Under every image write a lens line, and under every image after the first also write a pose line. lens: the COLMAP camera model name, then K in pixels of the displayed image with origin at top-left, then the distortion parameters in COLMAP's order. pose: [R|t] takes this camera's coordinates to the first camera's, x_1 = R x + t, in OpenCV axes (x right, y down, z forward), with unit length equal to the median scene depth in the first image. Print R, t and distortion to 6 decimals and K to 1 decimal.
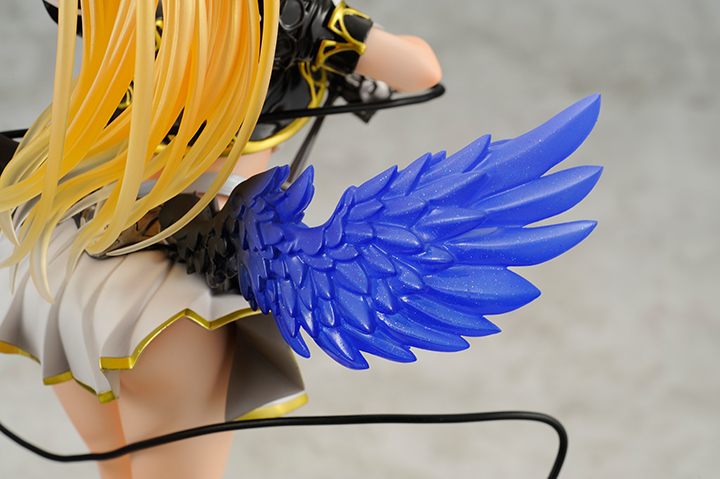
lens RADIAL K [[2164.0, 0, 360.0], [0, 2164.0, 239.5], [0, 0, 1]] dist [-0.461720, 20.749604]
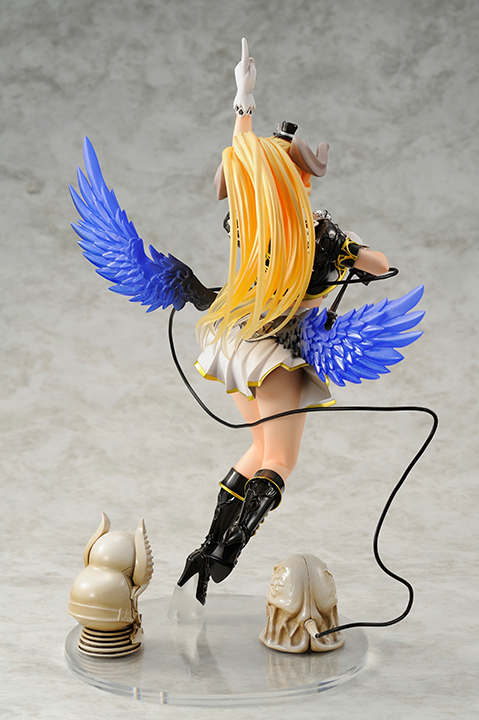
lens RADIAL K [[2164.0, 0, 239.5], [0, 2164.0, 360.0], [0, 0, 1]] dist [-0.461720, 20.749604]
pose [[0.985176, 0.017618, -0.170641, 0.319603], [-0.014487, 0.999703, 0.019572, -0.020584], [0.170935, -0.016809, 0.985139, -1.572983]]
